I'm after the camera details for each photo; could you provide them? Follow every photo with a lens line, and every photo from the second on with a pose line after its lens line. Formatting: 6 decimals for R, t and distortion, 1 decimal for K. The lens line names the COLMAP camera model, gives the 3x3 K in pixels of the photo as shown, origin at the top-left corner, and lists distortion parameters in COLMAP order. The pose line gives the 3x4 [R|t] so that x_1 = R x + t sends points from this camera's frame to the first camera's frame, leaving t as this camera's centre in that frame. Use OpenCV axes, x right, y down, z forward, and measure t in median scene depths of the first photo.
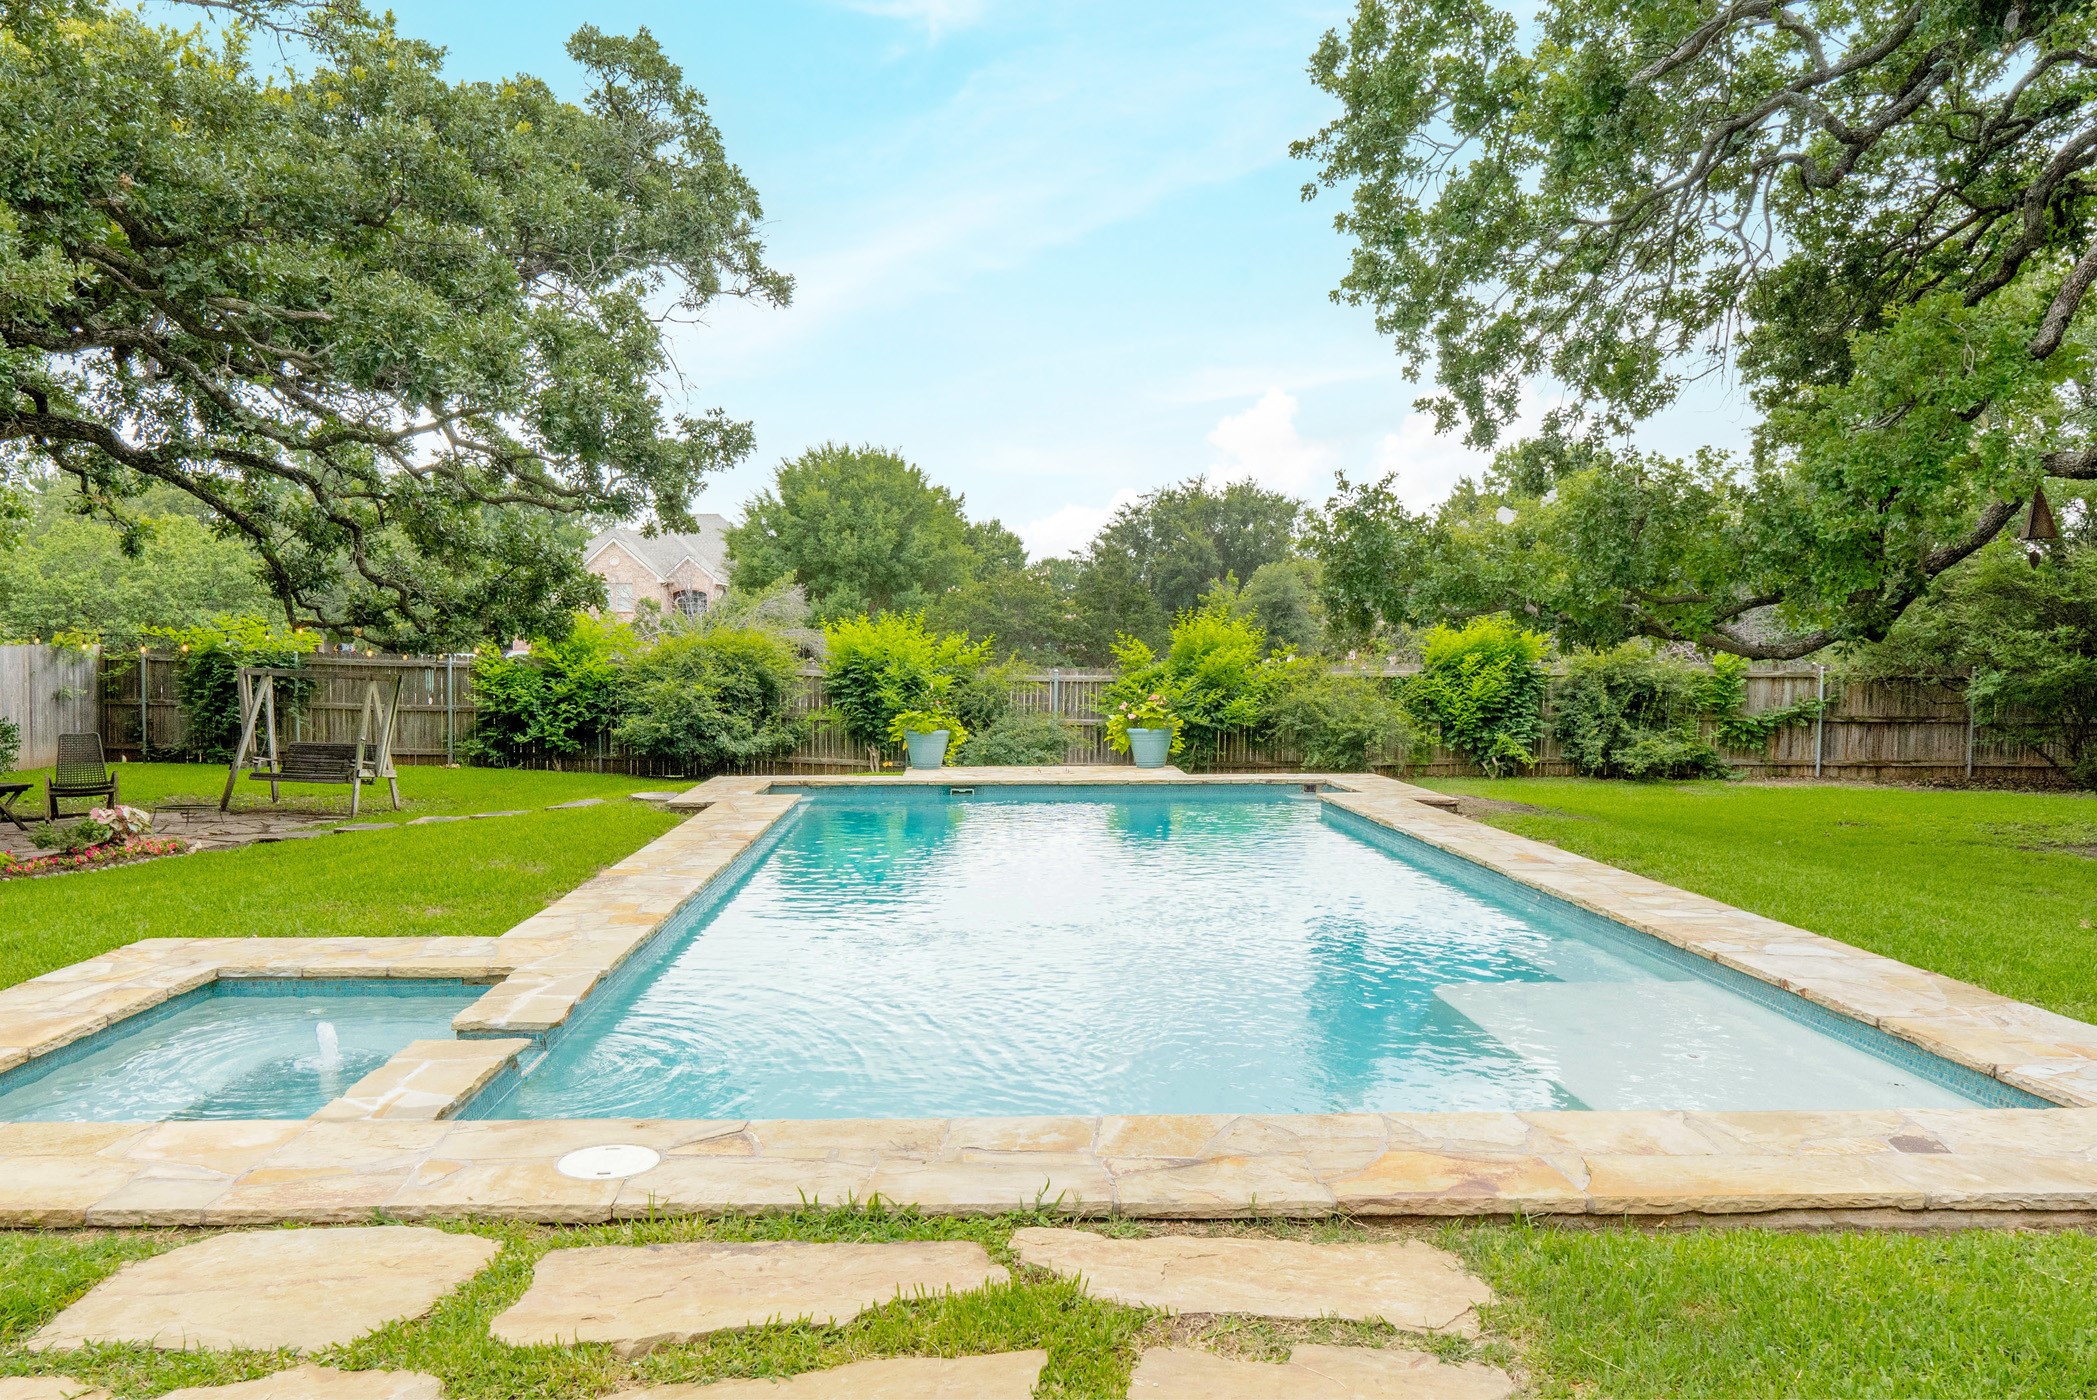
lens RADIAL K [[1489.4, 0, 1082.3], [0, 1489.4, 760.2], [0, 0, 1]] dist [-0.000921, -0.001665]
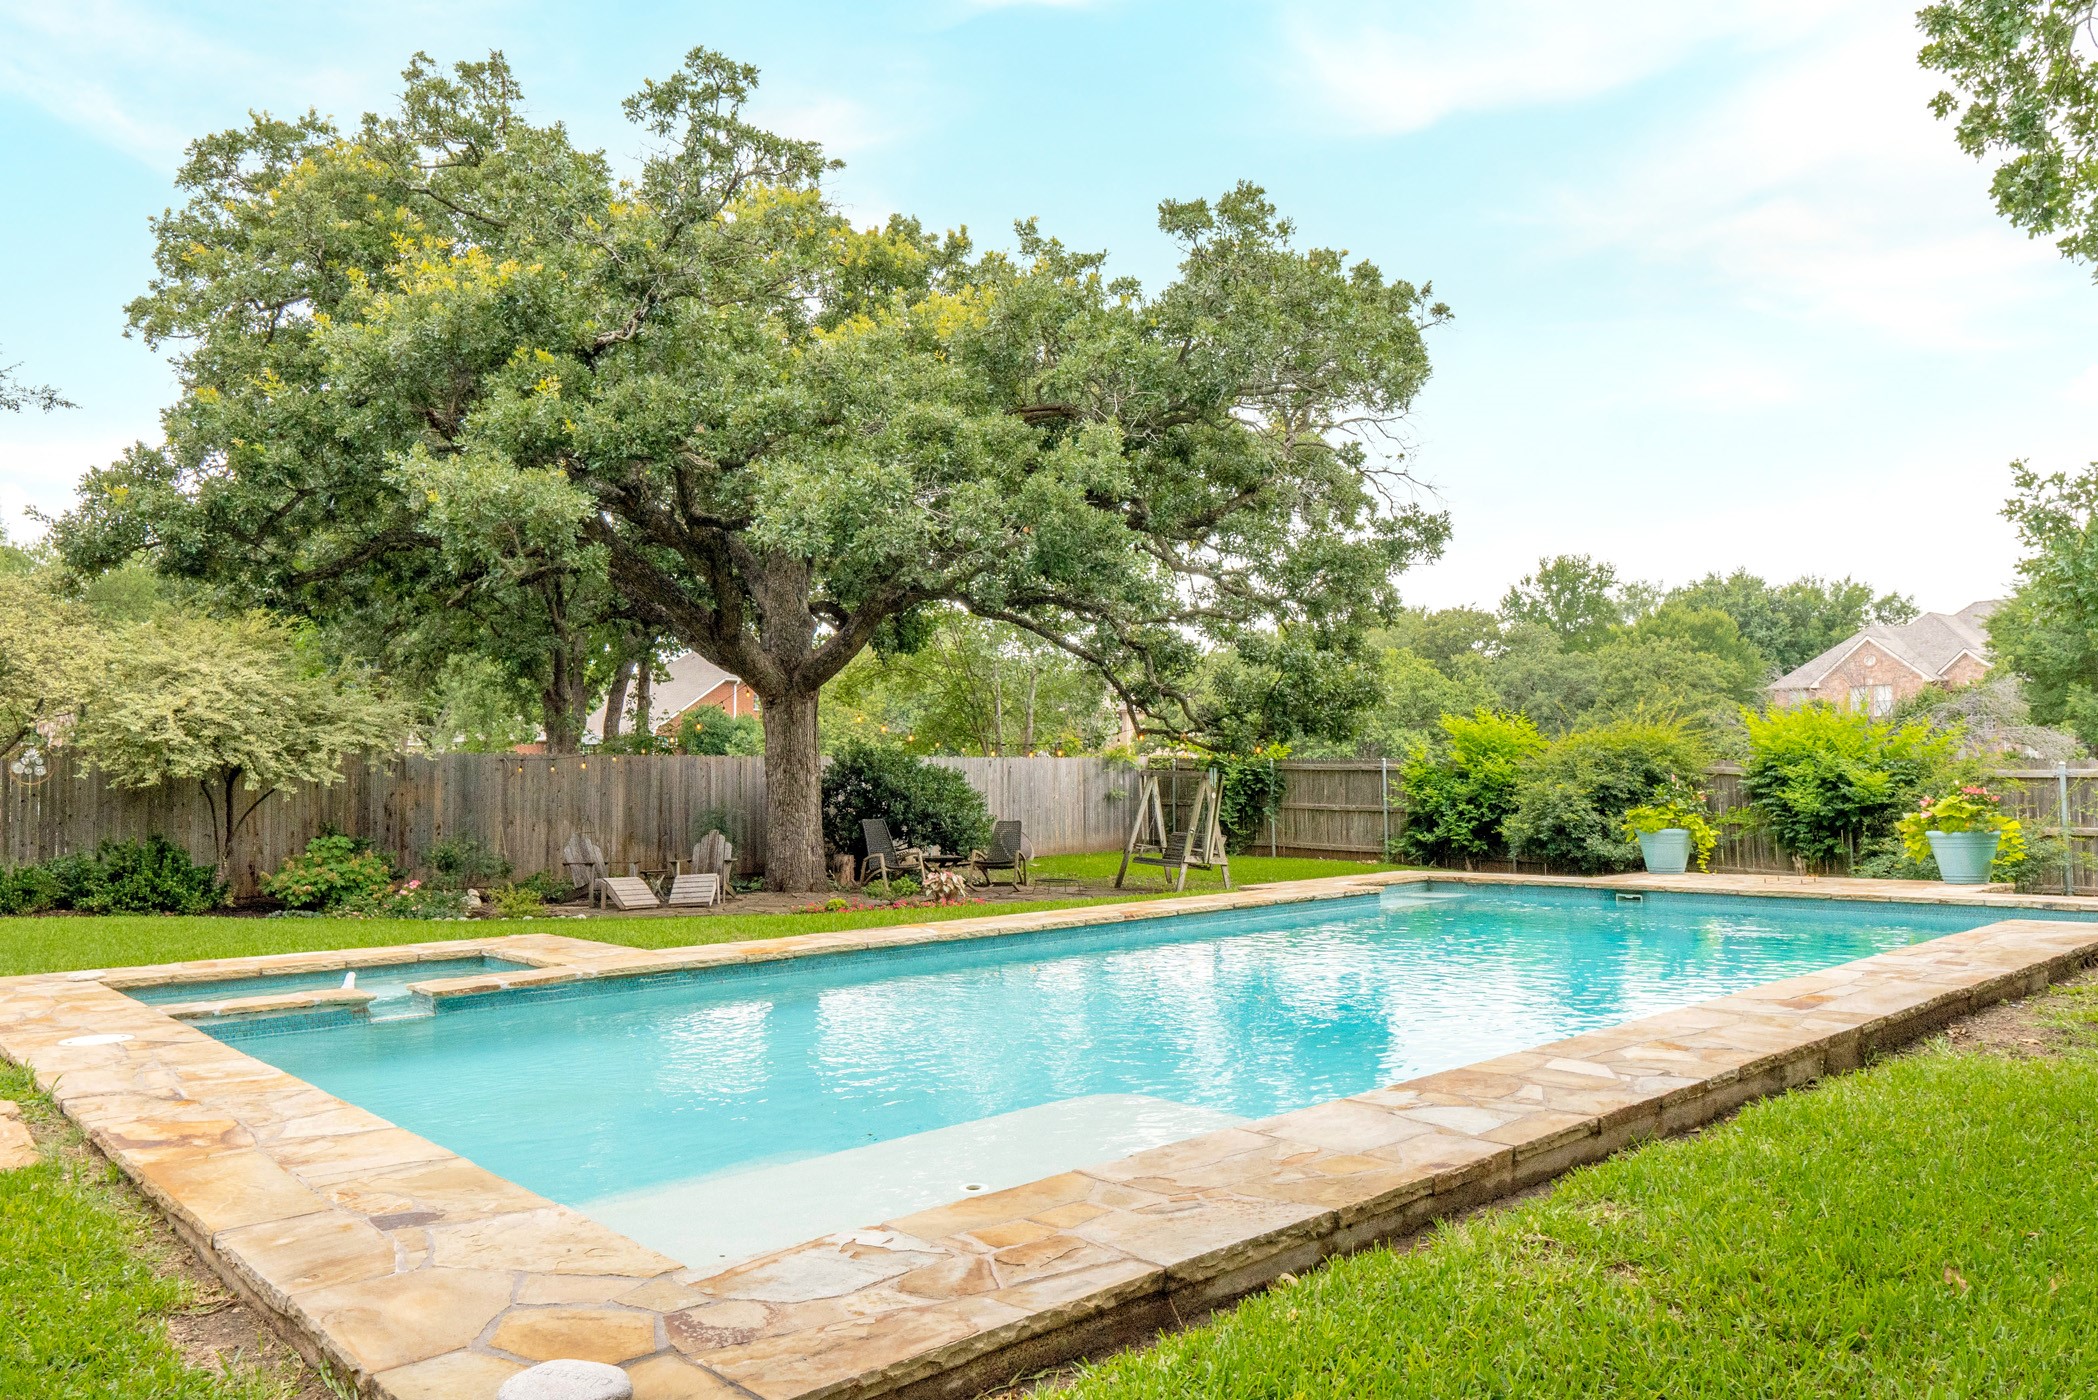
lens RADIAL K [[1507.7, 0, 1049.0], [0, 1507.7, 700.0], [0, 0, 1]] dist [-0.003072, -0.002655]
pose [[0.634713, -0.051454, -0.771033, 0.271494], [-0.040608, 0.994181, -0.099774, 0.005622], [0.771680, 0.094638, 0.628931, 0.129772]]
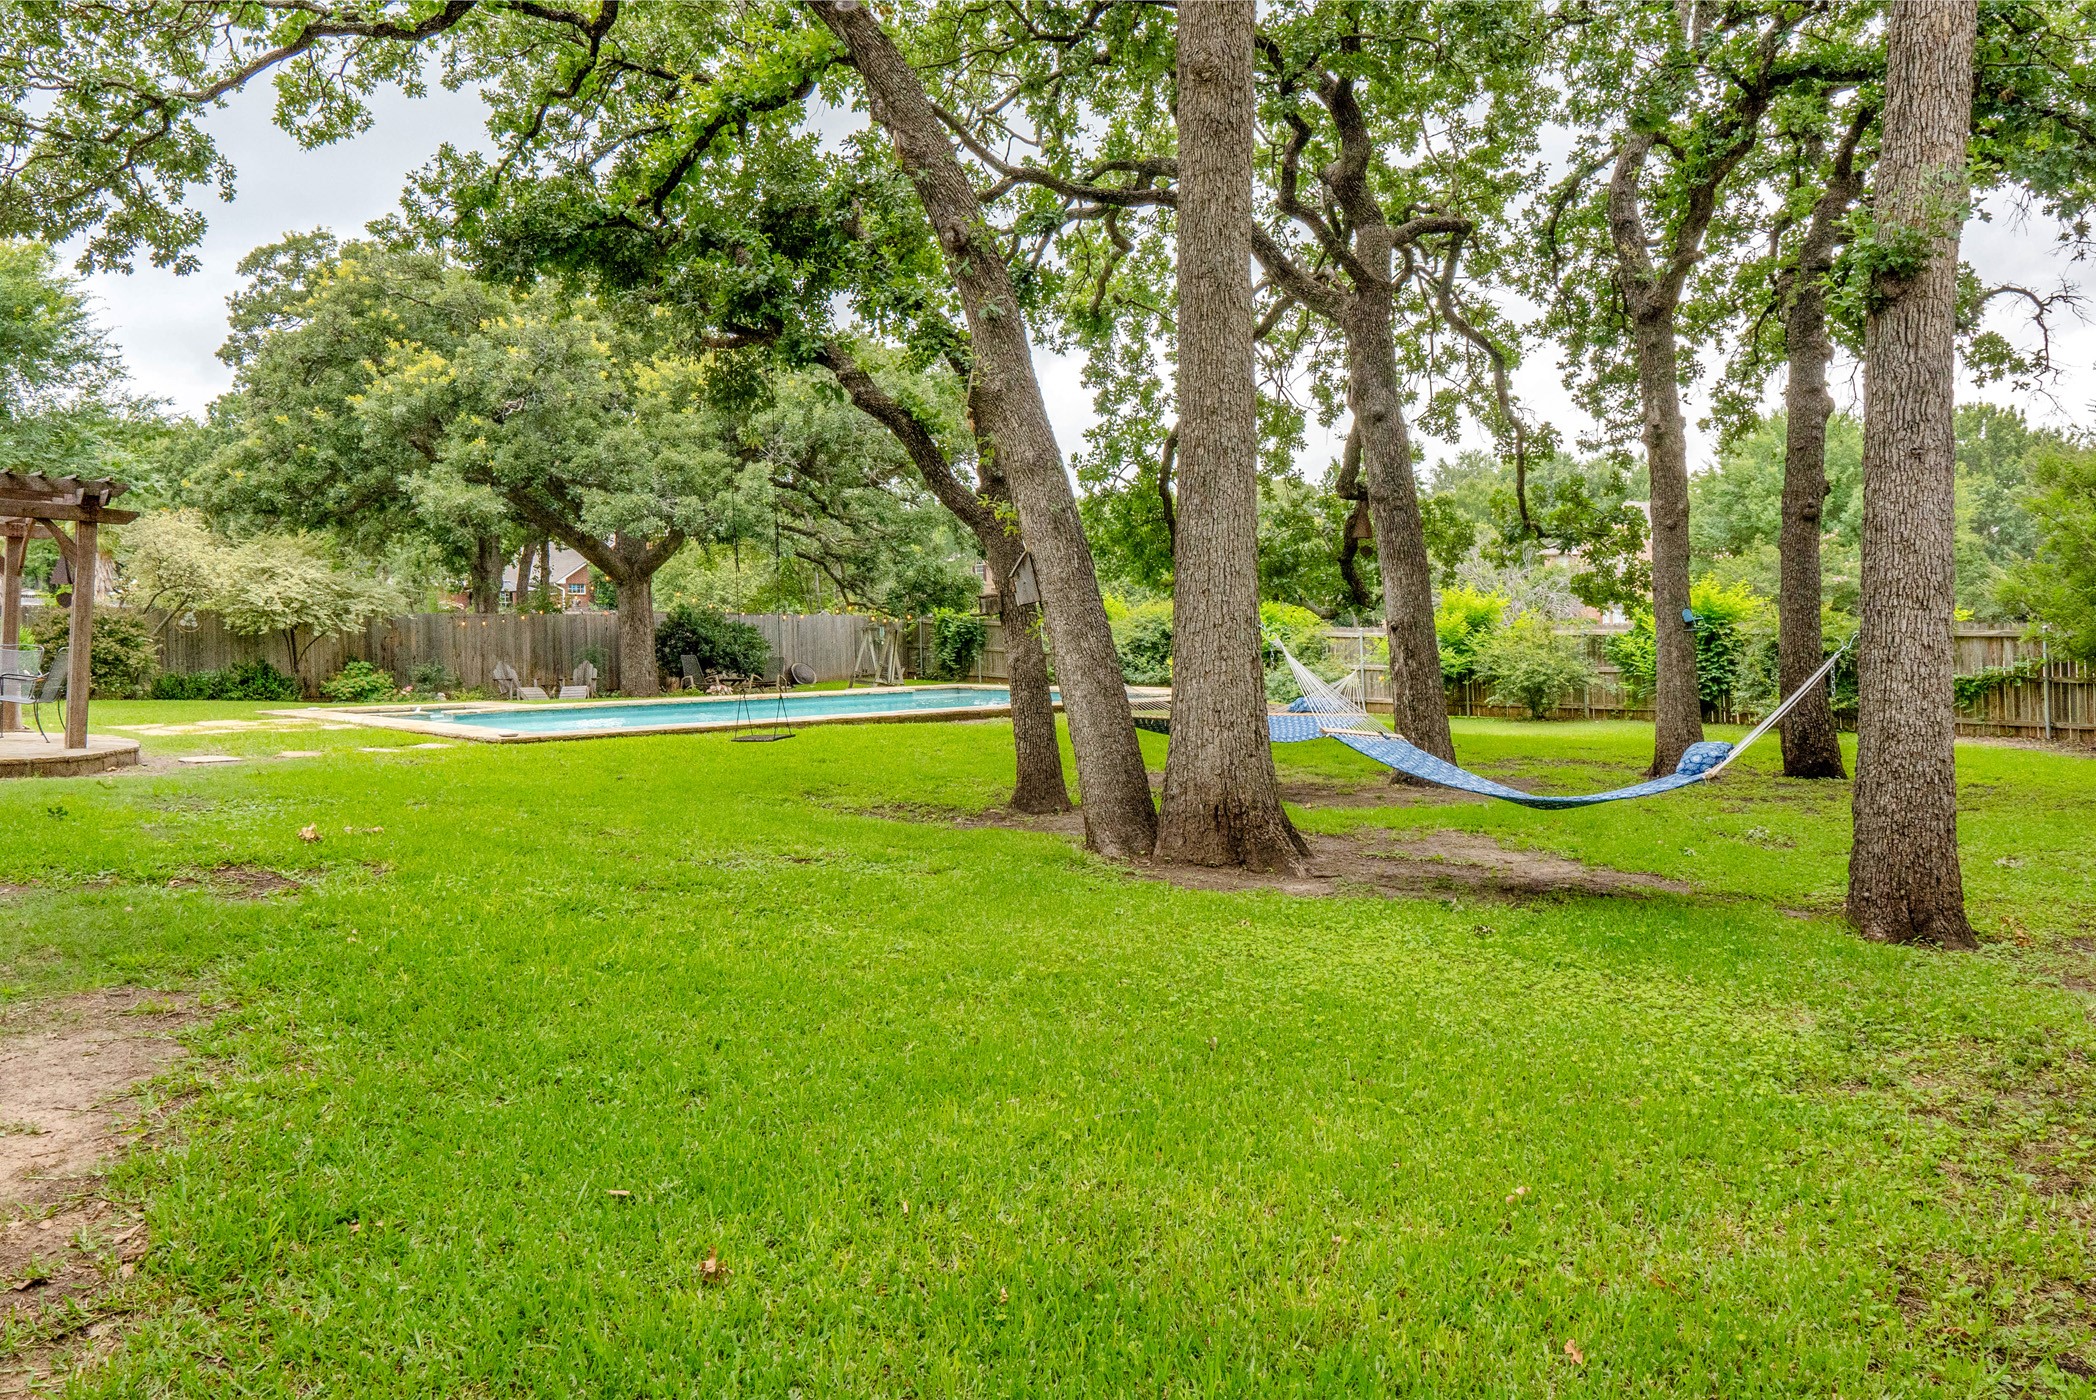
lens RADIAL K [[1520.8, 0, 1155.2], [0, 1520.8, 743.7], [0, 0, 1]] dist [-0.004706, -0.000618]
pose [[0.713322, 0.052368, -0.698877, 0.894072], [-0.045905, 0.998554, 0.027970, 0.014889], [0.699331, 0.012130, 0.714695, -0.128102]]
